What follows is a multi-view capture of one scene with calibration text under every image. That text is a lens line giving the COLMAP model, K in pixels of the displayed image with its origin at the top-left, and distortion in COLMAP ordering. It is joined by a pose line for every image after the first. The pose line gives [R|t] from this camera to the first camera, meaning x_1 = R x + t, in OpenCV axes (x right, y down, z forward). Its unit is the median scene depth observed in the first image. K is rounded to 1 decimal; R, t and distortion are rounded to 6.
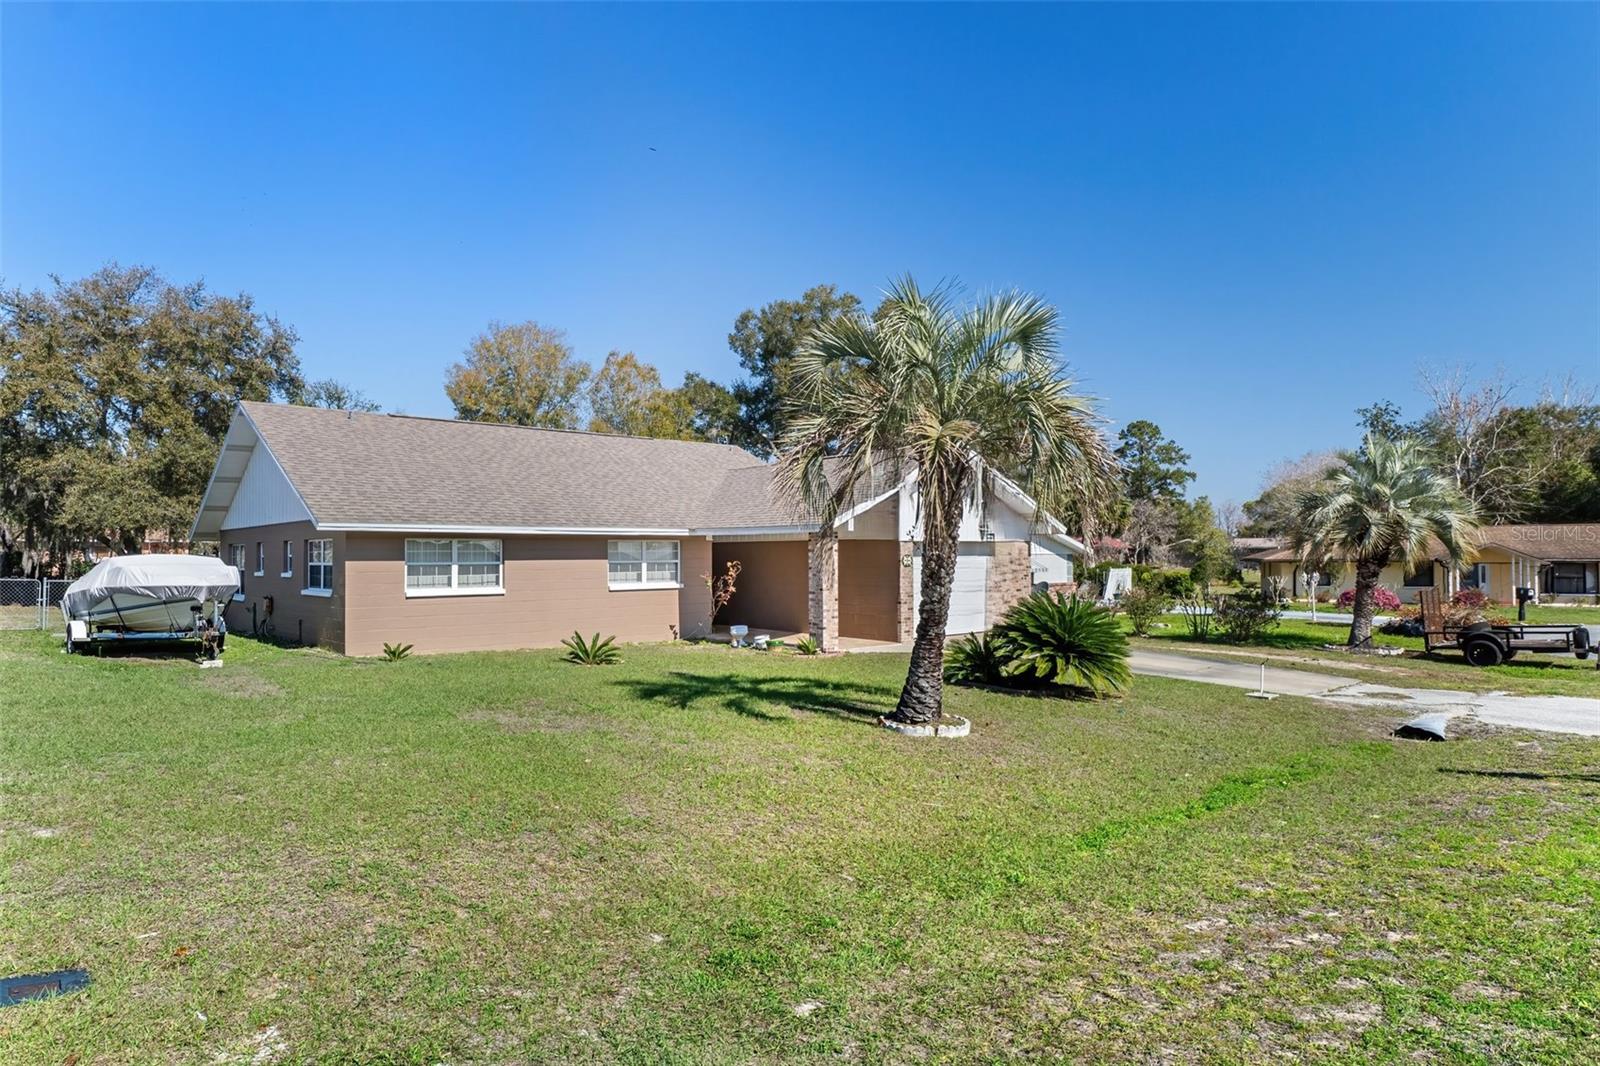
lens RADIAL K [[929.6, 0, 800.0], [0, 929.6, 533.0], [0, 0, 1]] dist [-0.000846, 0.000860]
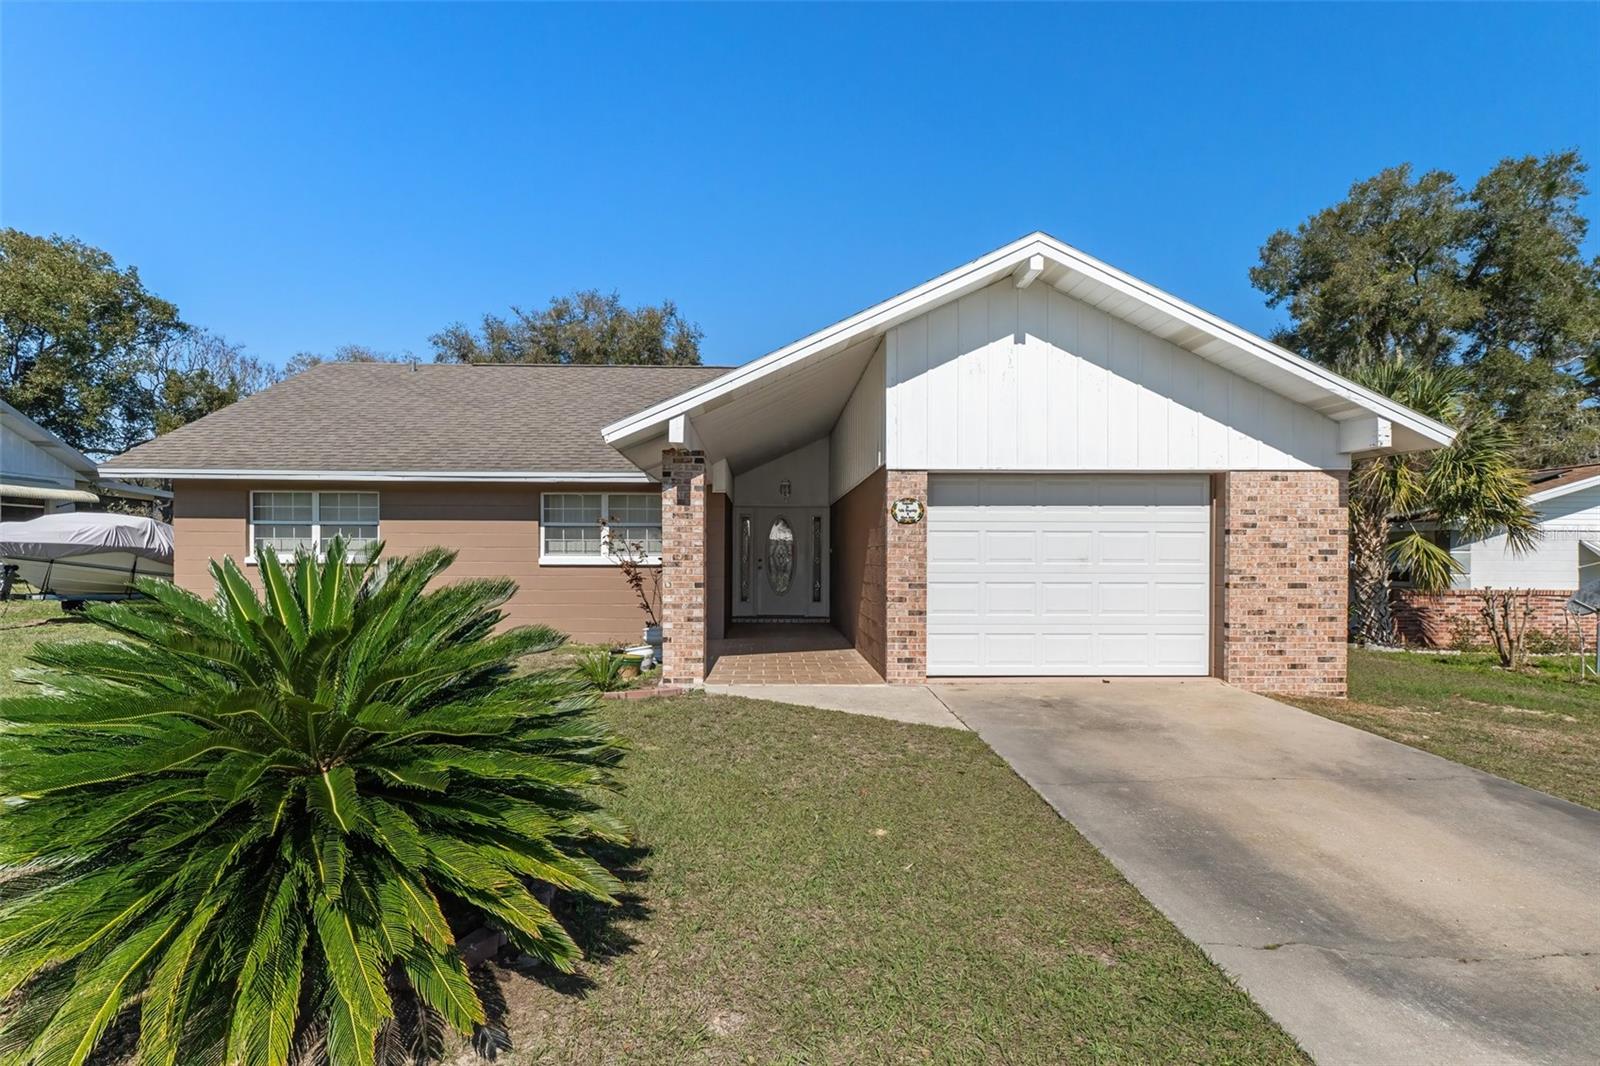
lens RADIAL K [[872.8, 0, 795.1], [0, 872.8, 569.7], [0, 0, 1]] dist [0.005205, 0.000813]
pose [[0.772012, 0.016697, -0.635389, 0.337314], [0.007342, 0.999354, 0.035183, 0.041529], [0.635565, -0.031826, 0.771391, 0.589797]]
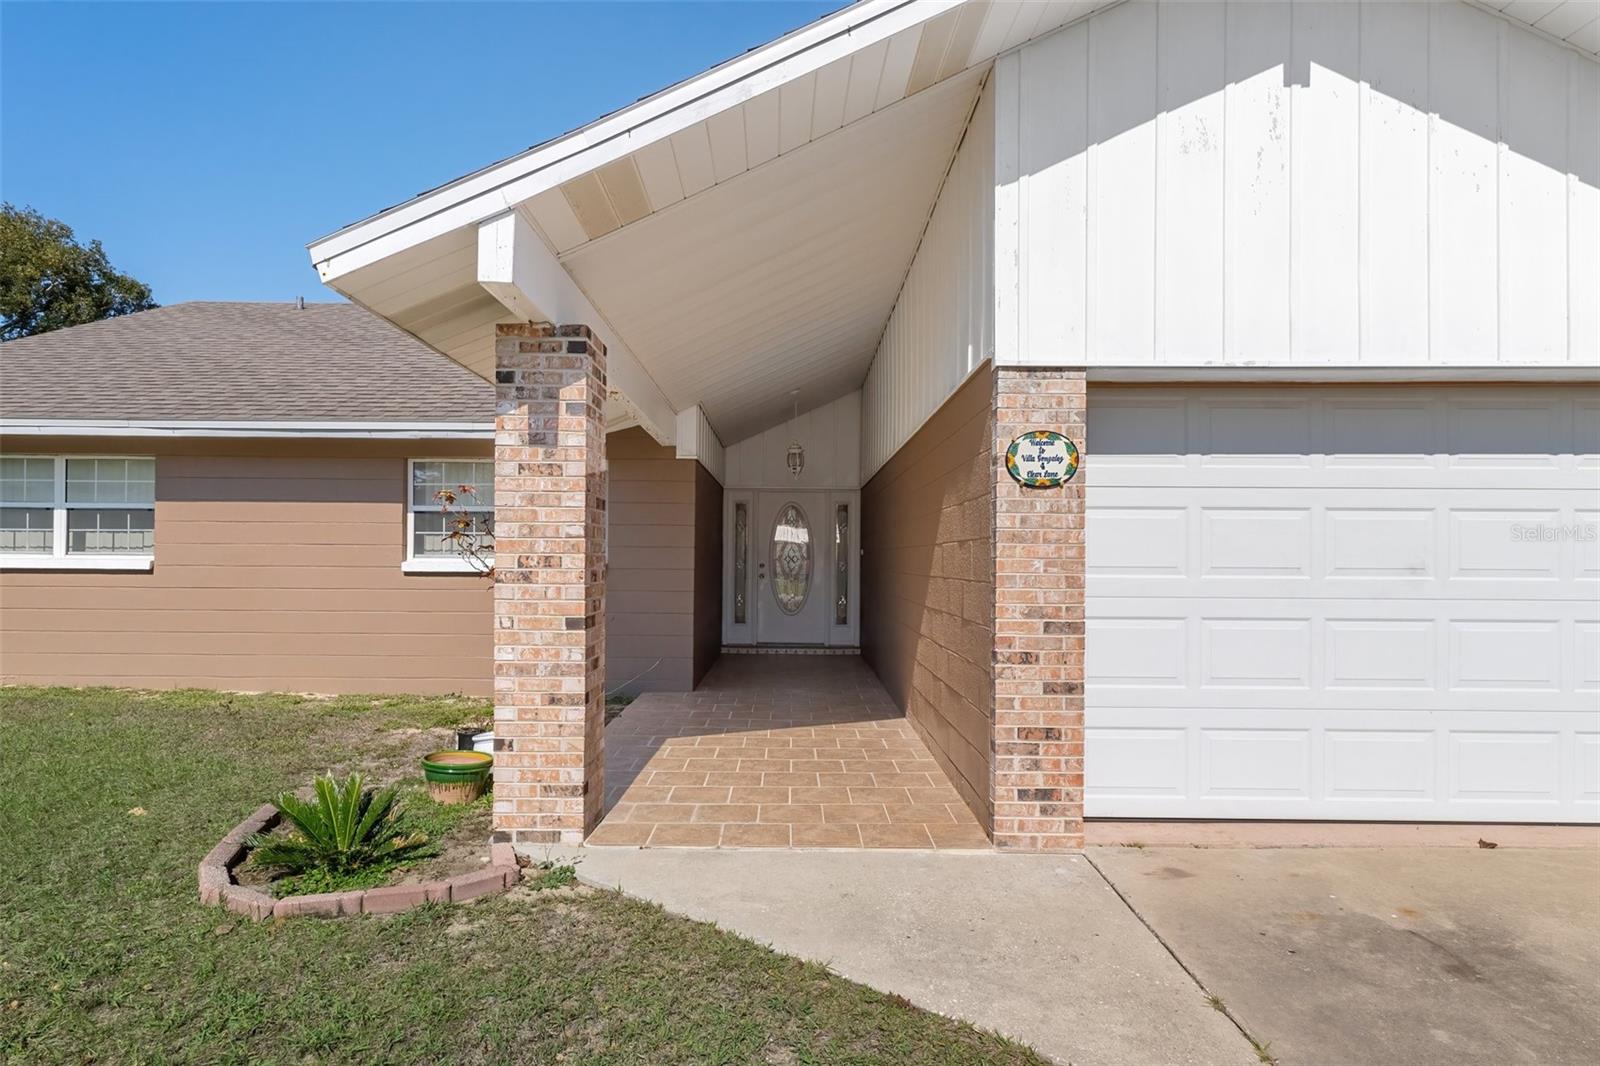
lens RADIAL K [[869.4, 0, 793.5], [0, 869.4, 554.2], [0, 0, 1]] dist [-0.000090, 0.000074]
pose [[0.750341, 0.005497, -0.661028, 0.194140], [0.004015, 0.999909, 0.012872, 0.046174], [0.661039, -0.012312, 0.750251, 0.774842]]
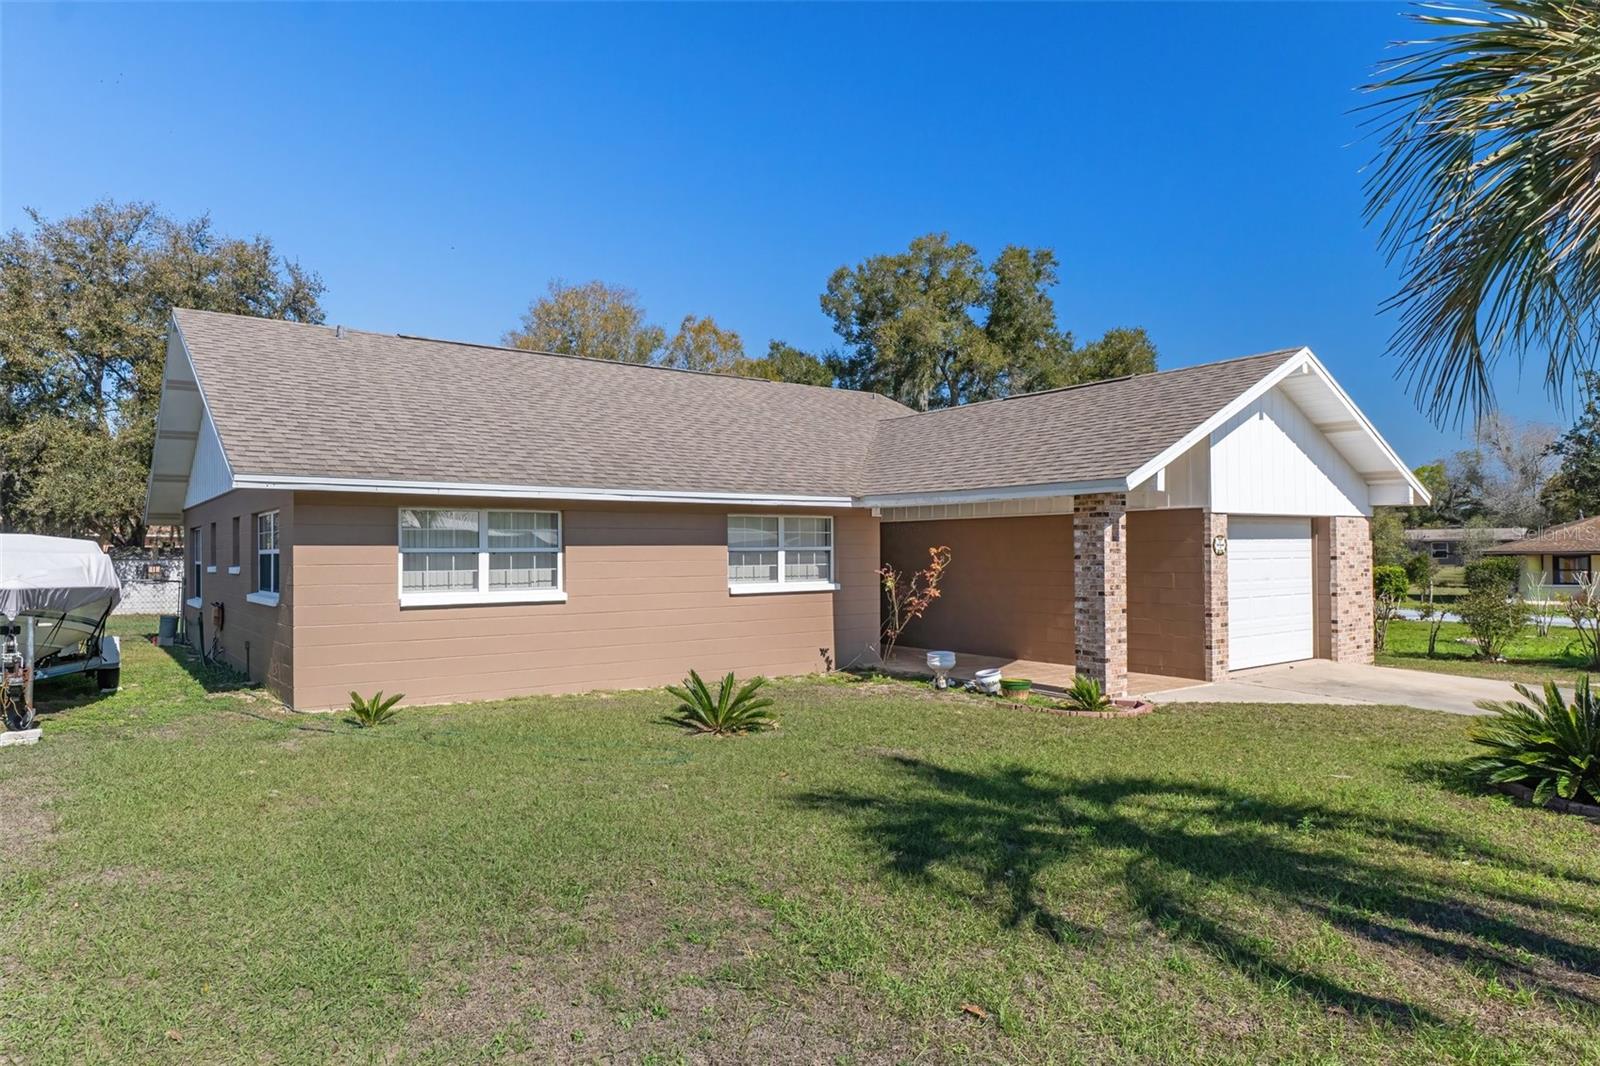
lens RADIAL K [[964.7, 0, 800.0], [0, 964.7, 533.0], [0, 0, 1]] dist [-0.006569, -0.003317]
pose [[0.997355, -0.004562, -0.072545, -0.105733], [0.004792, 0.999984, 0.002996, 0.017824], [0.072530, -0.003335, 0.997361, 0.339364]]
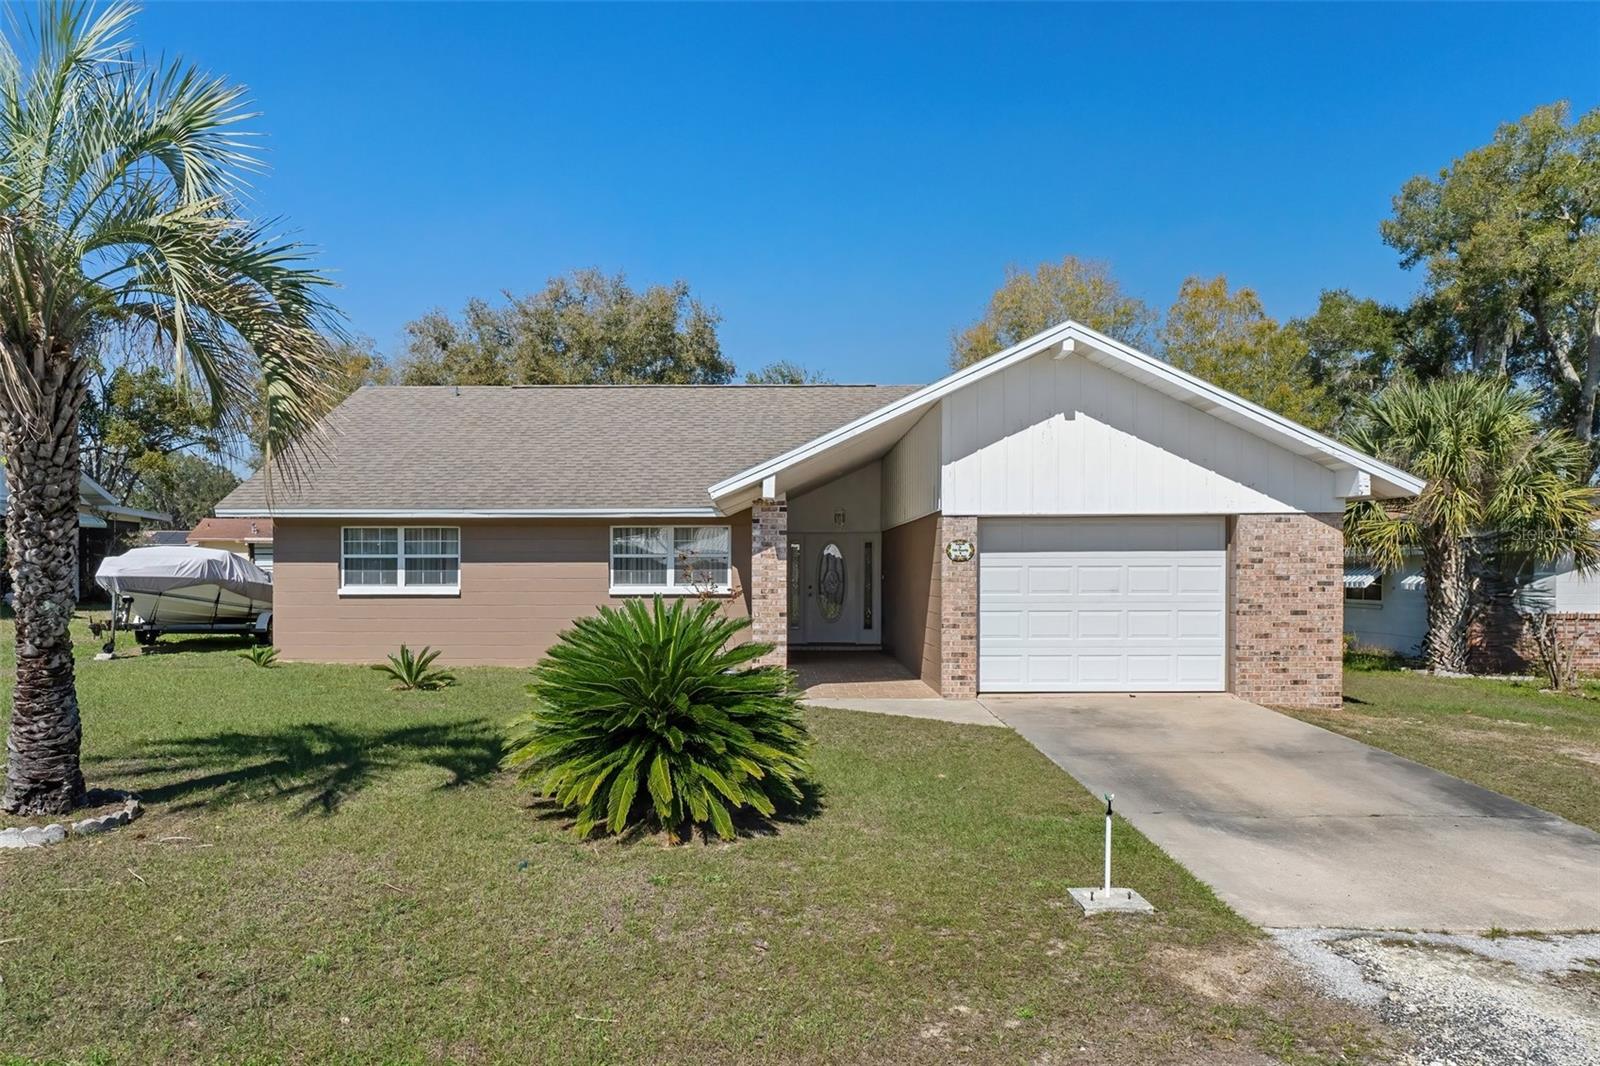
lens RADIAL K [[1135.4, 0, 778.7], [0, 1135.4, 619.5], [0, 0, 1]] dist [0.005164, 0.000293]
pose [[0.751177, 0.030639, -0.659390, 0.459487], [0.013708, 0.997983, 0.061988, 0.026019], [0.659959, -0.055603, 0.749241, 0.397773]]
